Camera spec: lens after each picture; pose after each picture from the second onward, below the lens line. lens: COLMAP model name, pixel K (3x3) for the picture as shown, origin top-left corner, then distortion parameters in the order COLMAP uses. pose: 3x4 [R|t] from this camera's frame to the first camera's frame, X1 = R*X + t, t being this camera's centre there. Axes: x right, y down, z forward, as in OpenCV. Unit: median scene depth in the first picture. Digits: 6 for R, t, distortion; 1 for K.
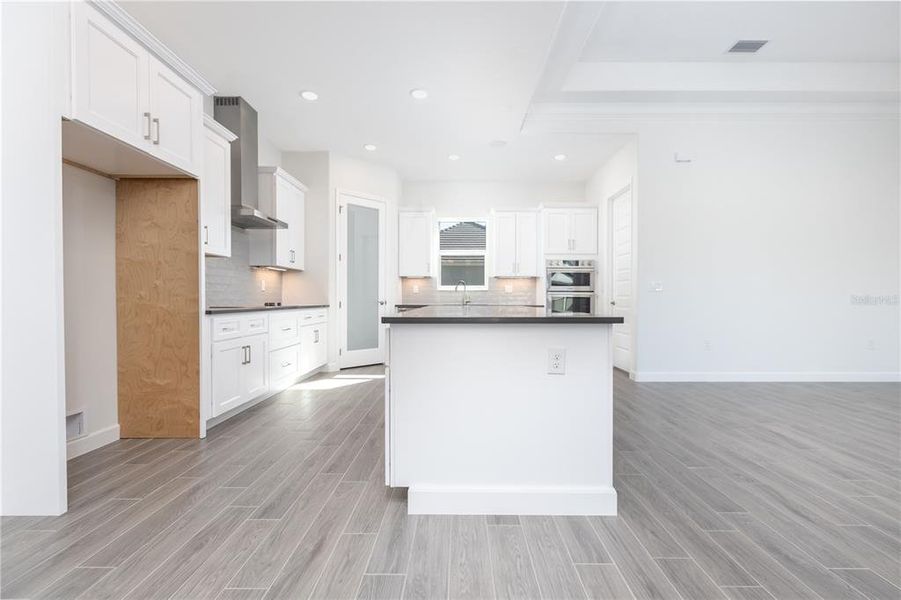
lens RADIAL K [[411.3, 0, 454.8], [0, 411.3, 303.0], [0, 0, 1]] dist [0.001212, -0.000347]
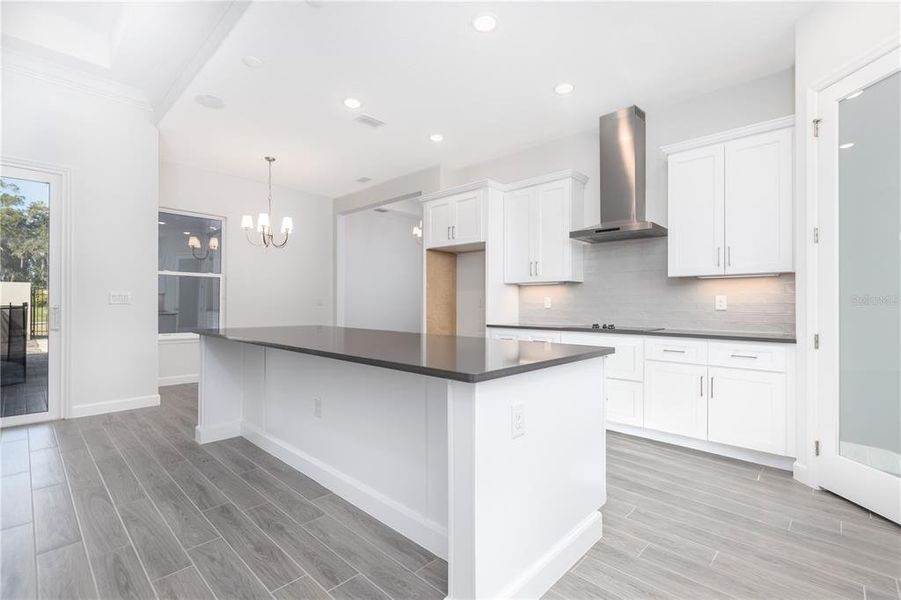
lens RADIAL K [[411.3, 0, 454.8], [0, 411.3, 303.0], [0, 0, 1]] dist [0.001212, -0.000347]
pose [[-0.685756, -0.007761, -0.727791, 0.289012], [-0.016085, 0.999861, 0.004494, -0.029951], [0.727654, 0.014788, -0.685785, 0.943232]]
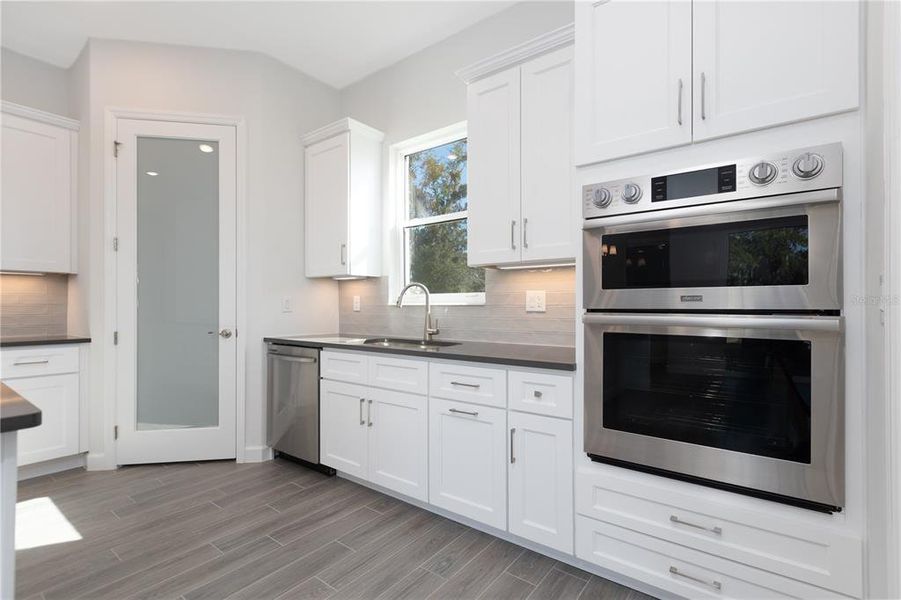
lens RADIAL K [[411.3, 0, 454.8], [0, 411.3, 303.0], [0, 0, 1]] dist [0.001212, -0.000347]
pose [[0.804780, -0.007133, -0.593530, 0.325686], [-0.005183, 0.999805, -0.019042, -0.028261], [0.593551, 0.018401, 0.804586, 0.777755]]
